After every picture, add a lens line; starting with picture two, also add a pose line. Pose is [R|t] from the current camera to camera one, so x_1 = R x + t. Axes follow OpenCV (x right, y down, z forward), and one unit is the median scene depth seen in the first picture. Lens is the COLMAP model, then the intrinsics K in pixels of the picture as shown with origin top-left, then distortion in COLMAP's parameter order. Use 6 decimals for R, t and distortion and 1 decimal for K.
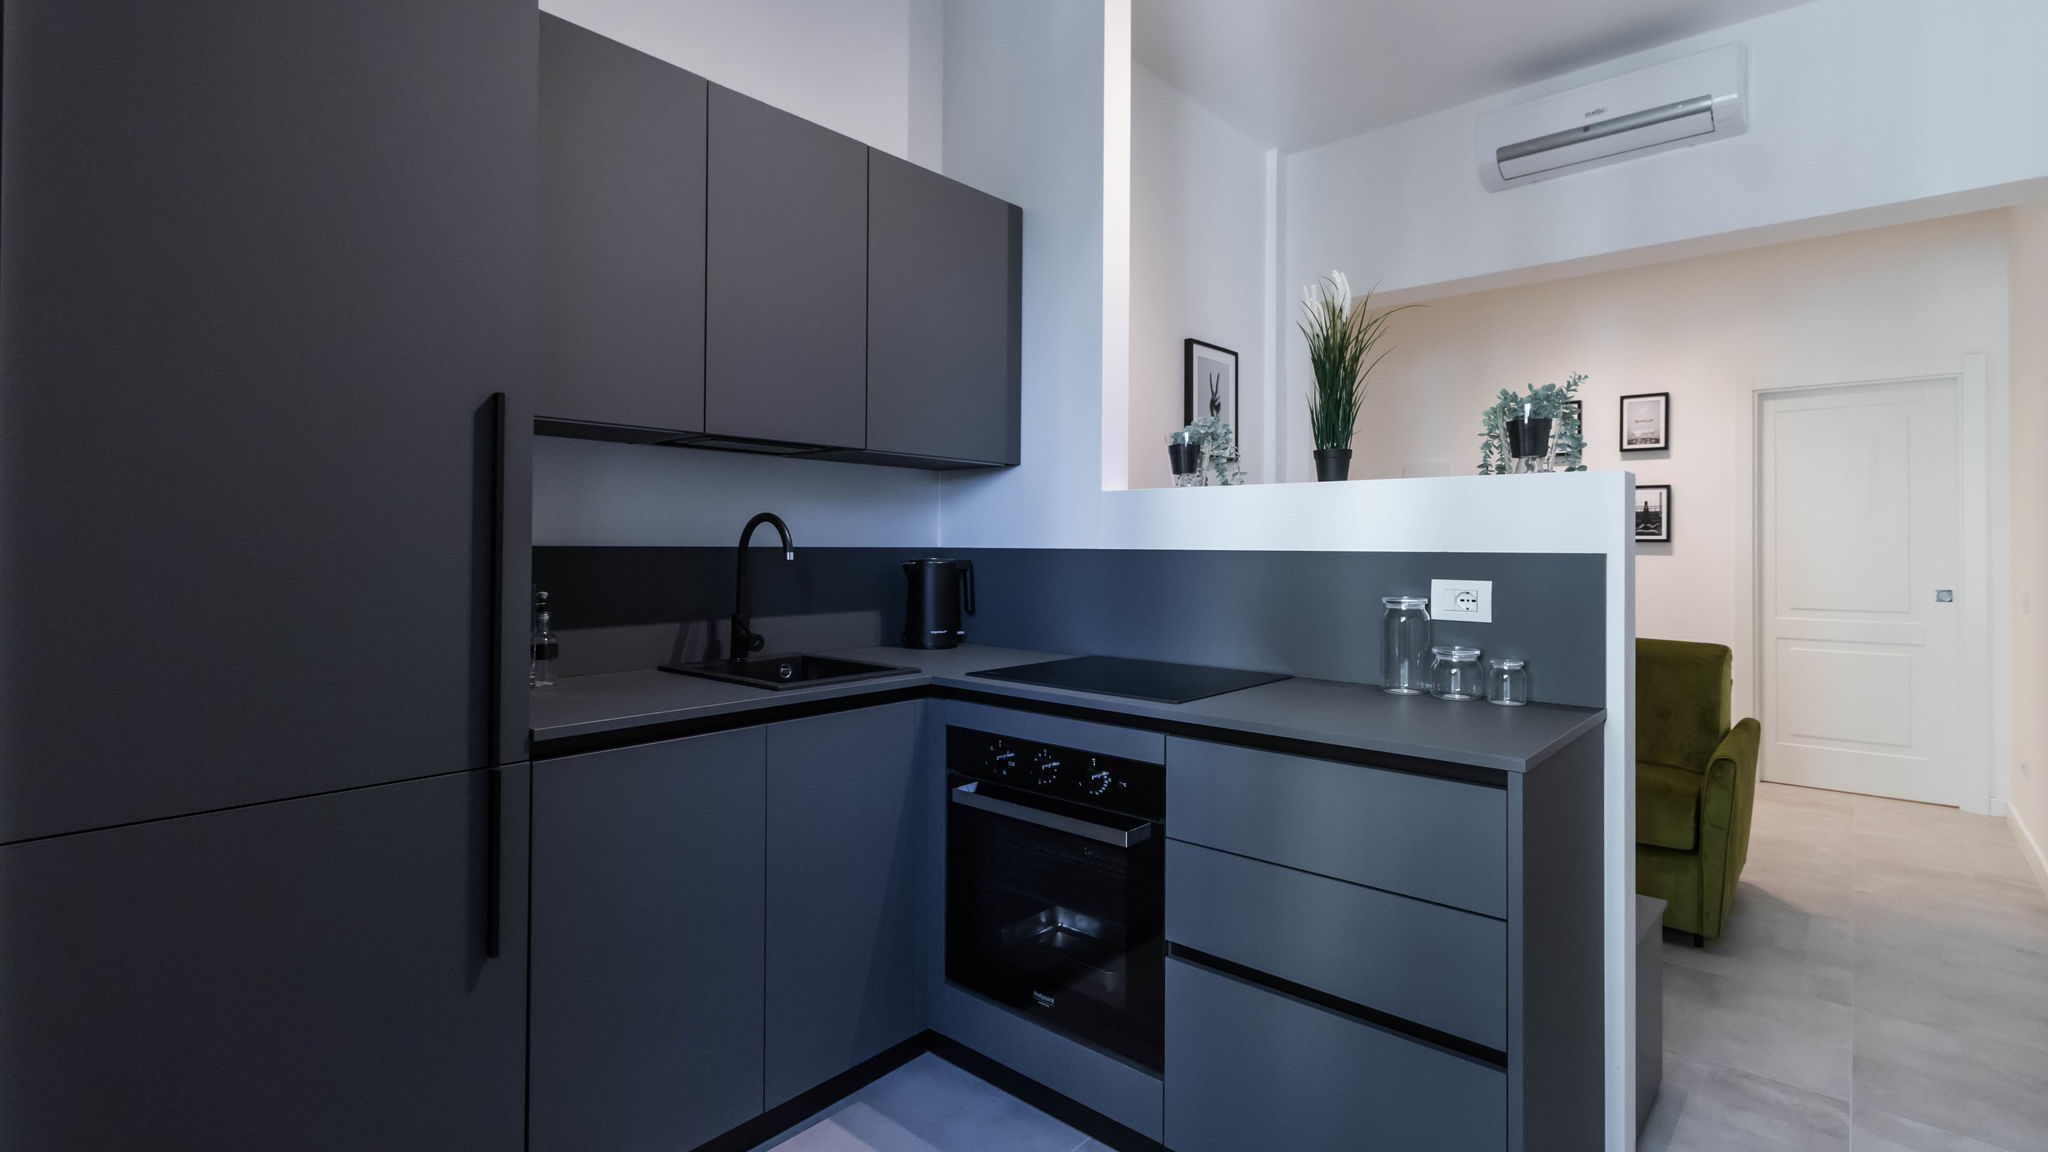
lens RADIAL K [[946.5, 0, 1020.4], [0, 946.5, 535.4], [0, 0, 1]] dist [0.003117, 0.000140]
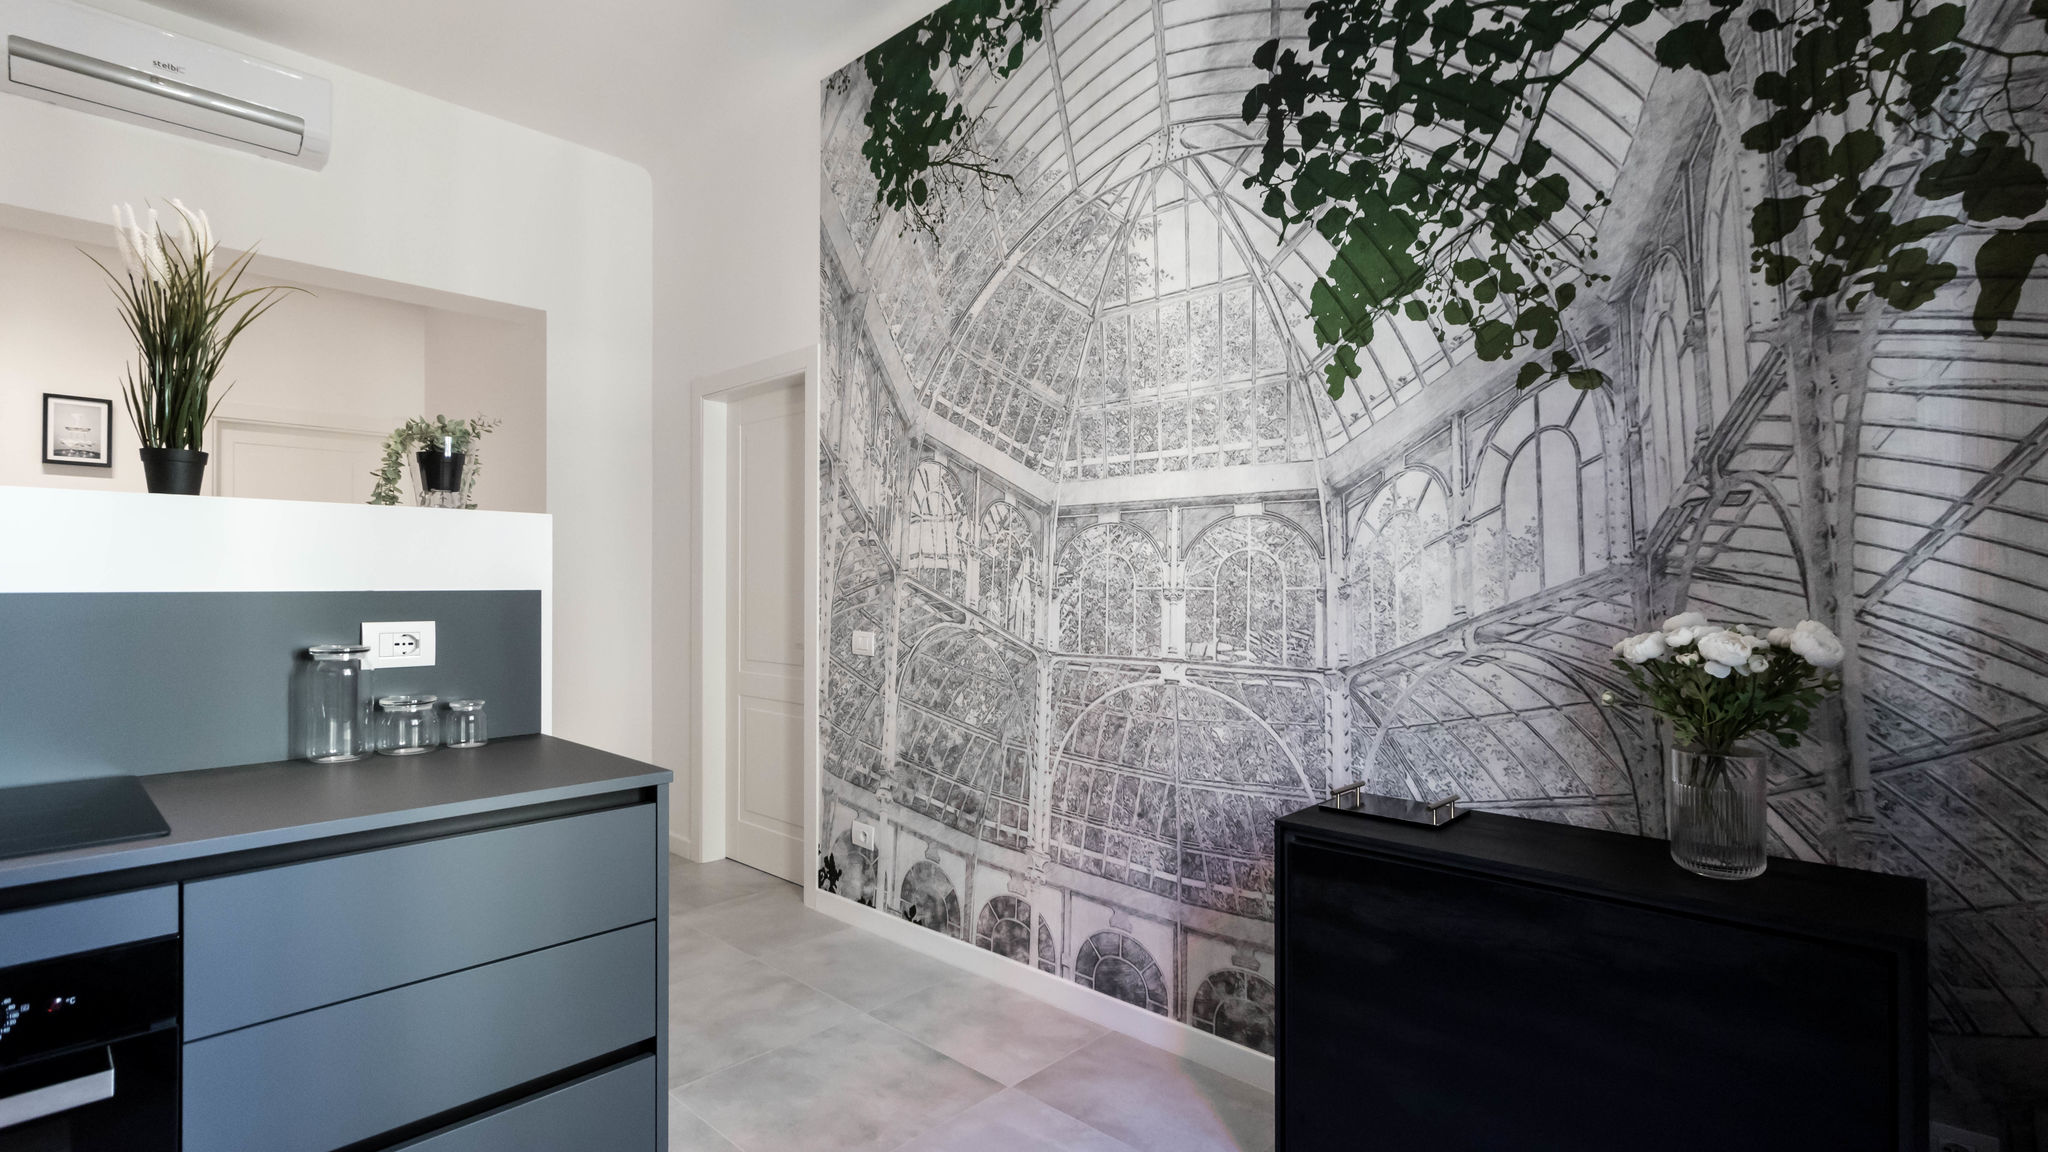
lens RADIAL K [[967.7, 0, 1028.0], [0, 967.7, 584.5], [0, 0, 1]] dist [0.001025, 0.001044]
pose [[0.038946, -0.007063, 0.999216, -0.347727], [-0.011374, 0.999907, 0.007511, -0.001568], [-0.999177, -0.011657, 0.038862, 0.298502]]
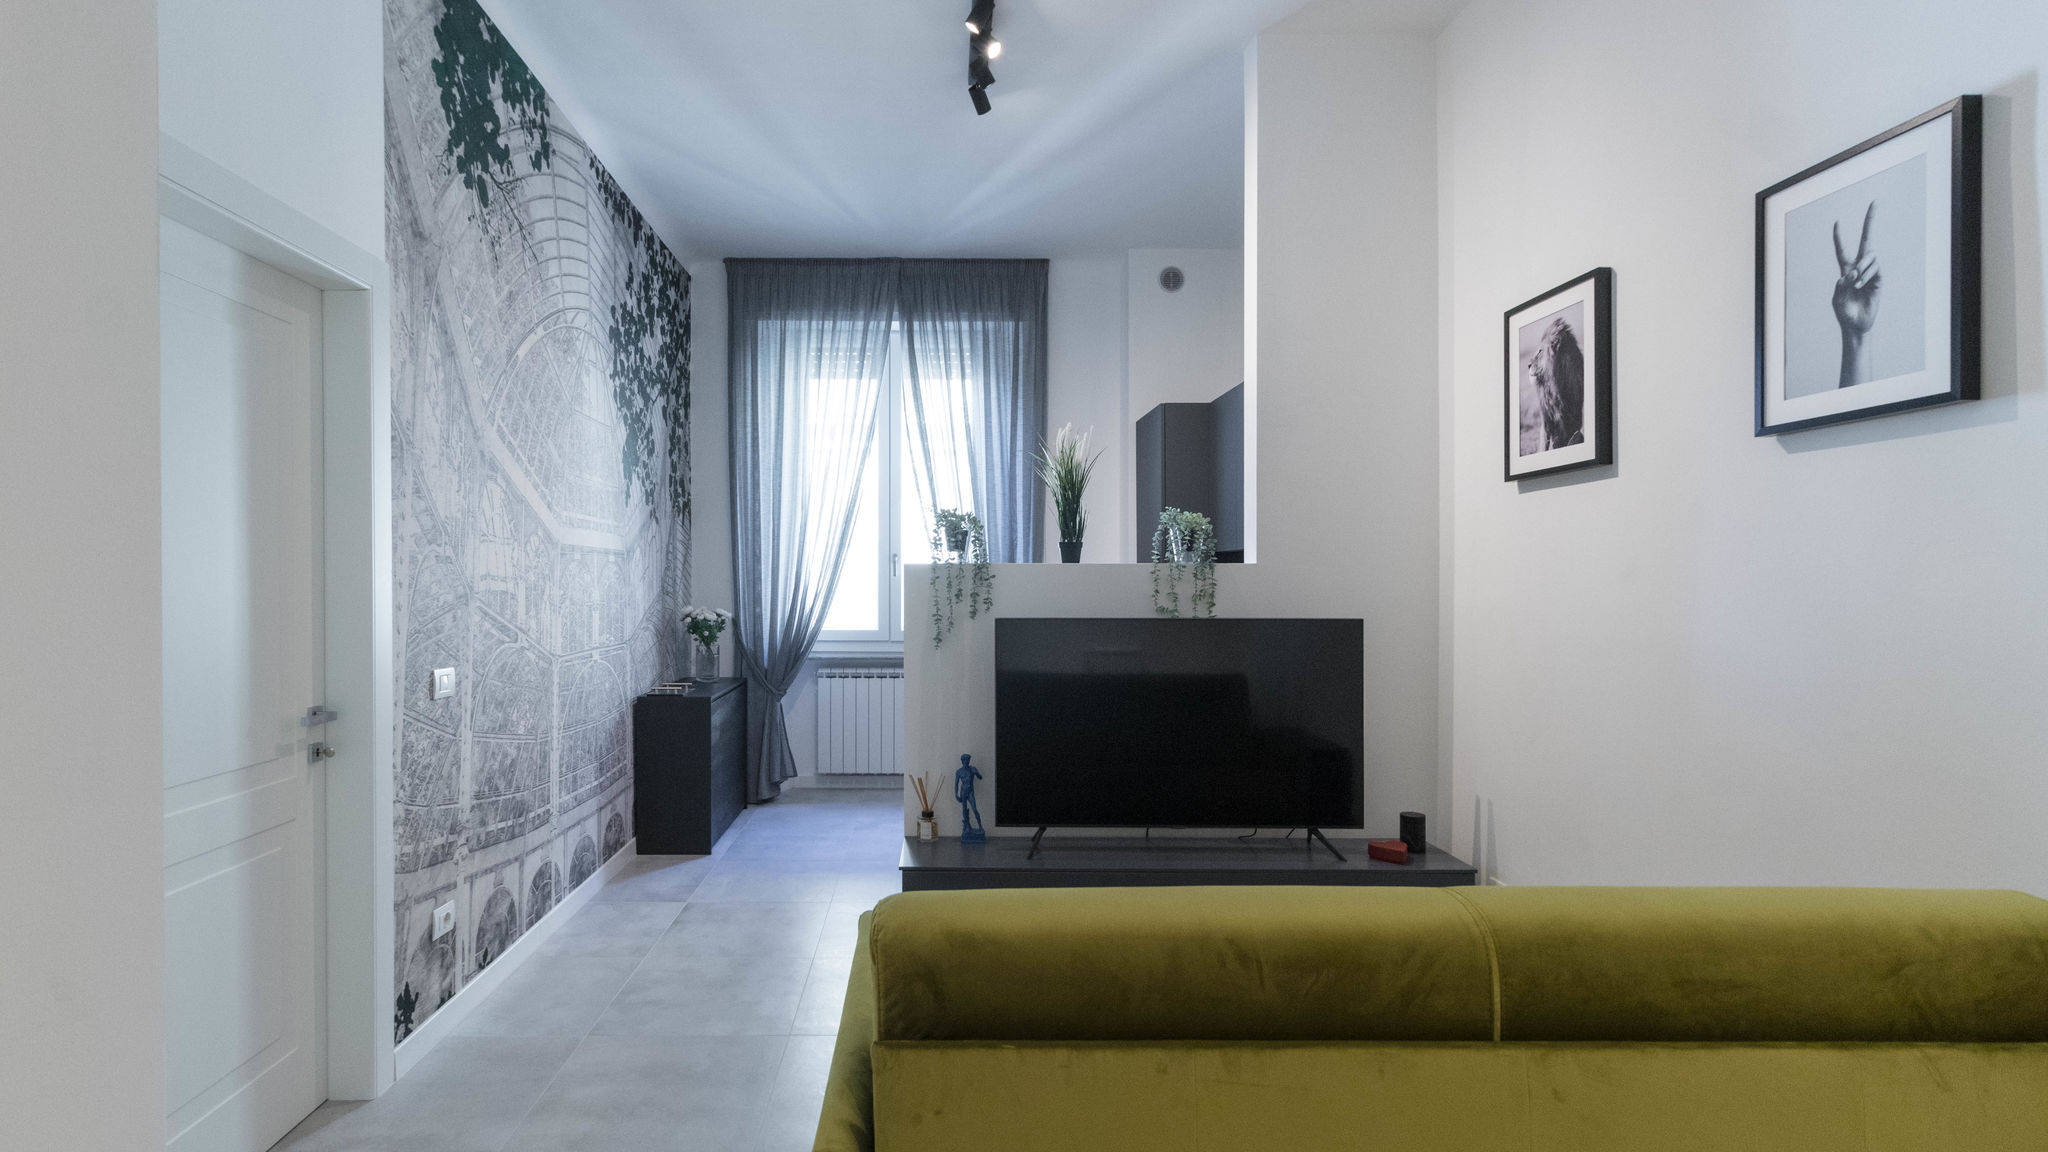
lens RADIAL K [[982.0, 0, 933.5], [0, 982.0, 590.1], [0, 0, 1]] dist [0.003478, -0.000868]
pose [[-0.748974, -0.000937, -0.662599, 1.406488], [0.001674, 0.999993, -0.003306, -0.007685], [0.662597, -0.003585, -0.748967, 1.863054]]
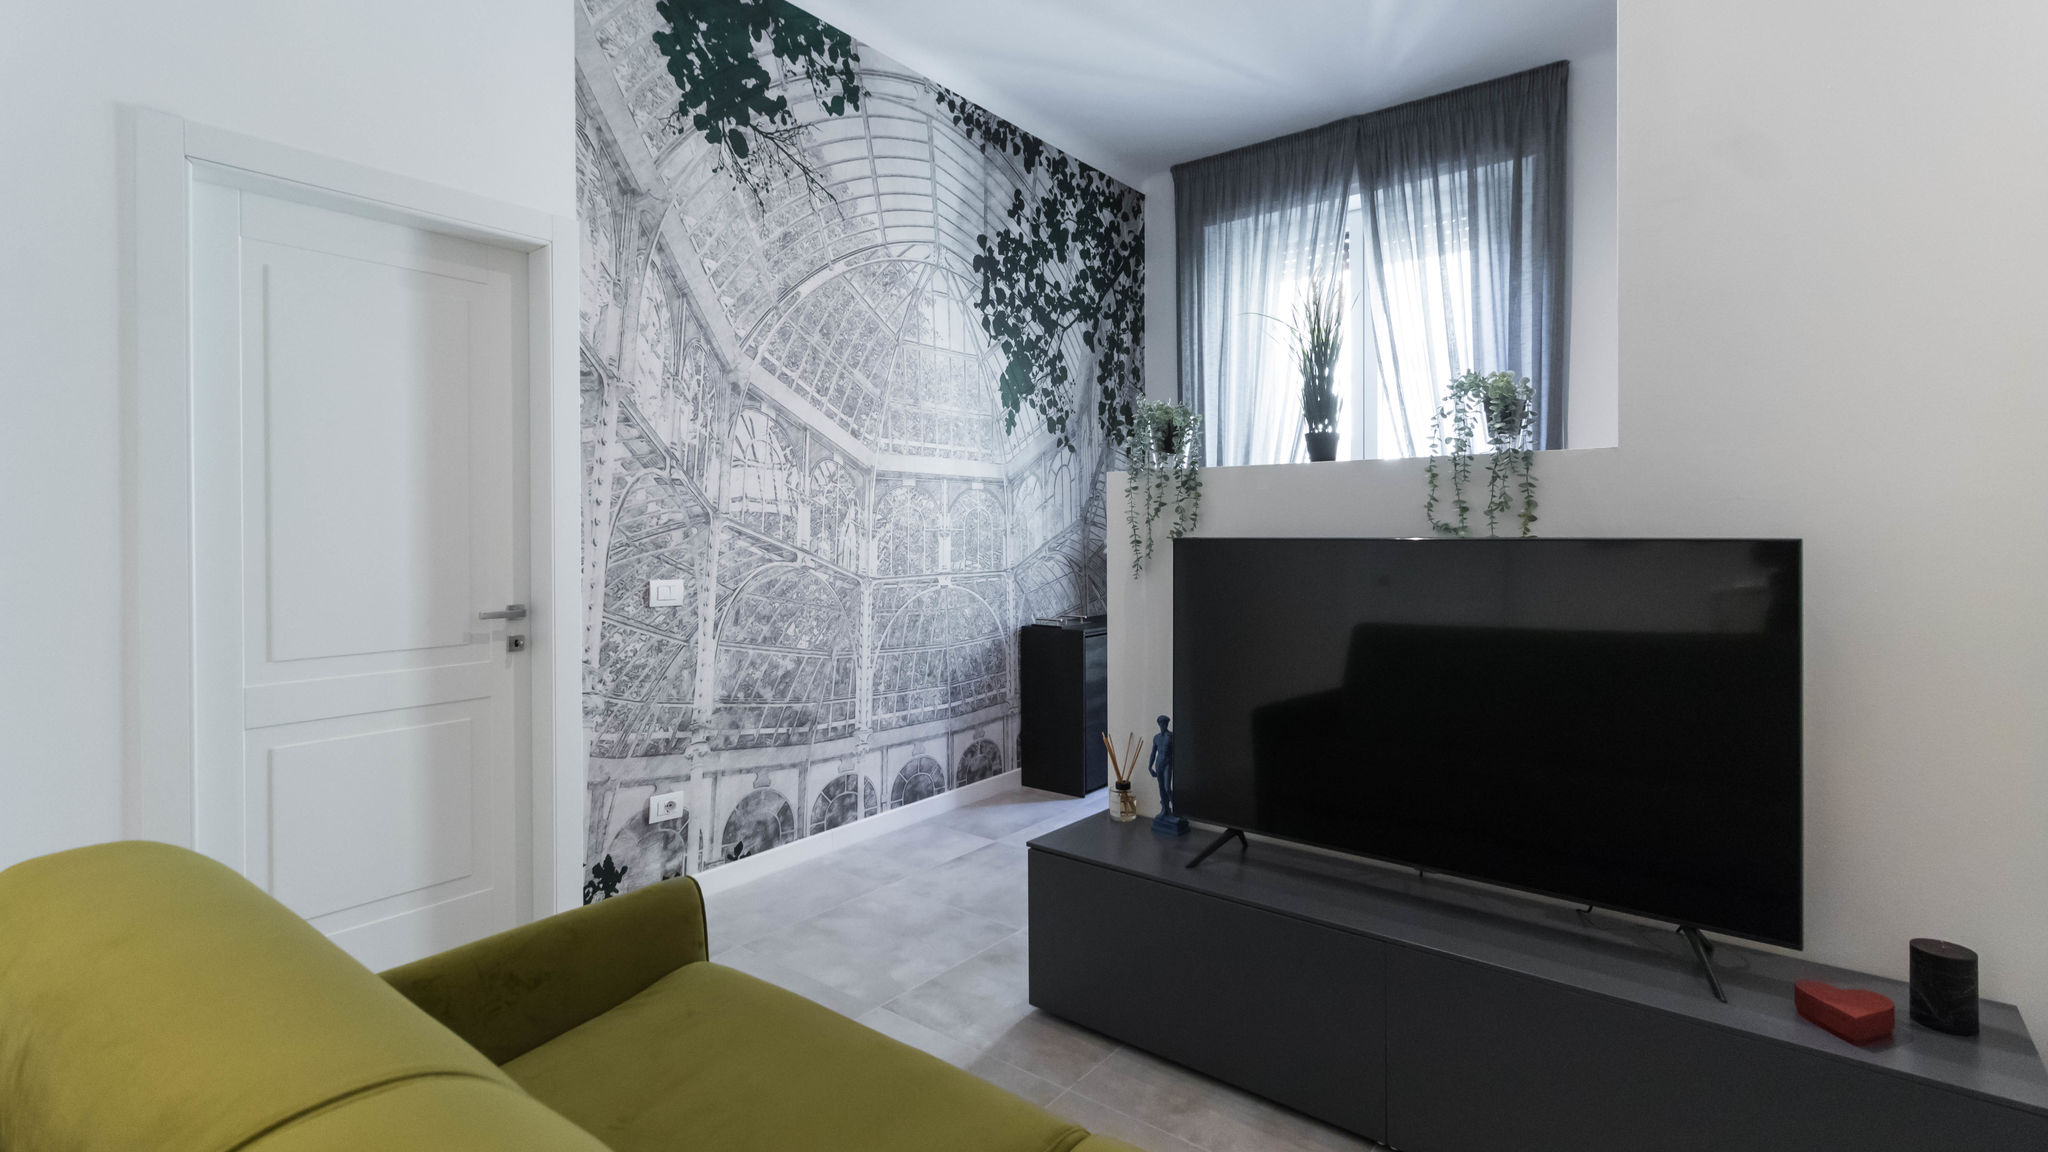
lens RADIAL K [[953.6, 0, 1026.8], [0, 953.6, 536.0], [0, 0, 1]] dist [0.002617, 0.000214]
pose [[-0.998009, -0.003022, -0.062994, 0.670258], [-0.002748, 0.999986, -0.004443, 0.027244], [0.063007, -0.004261, -0.998004, 1.885541]]
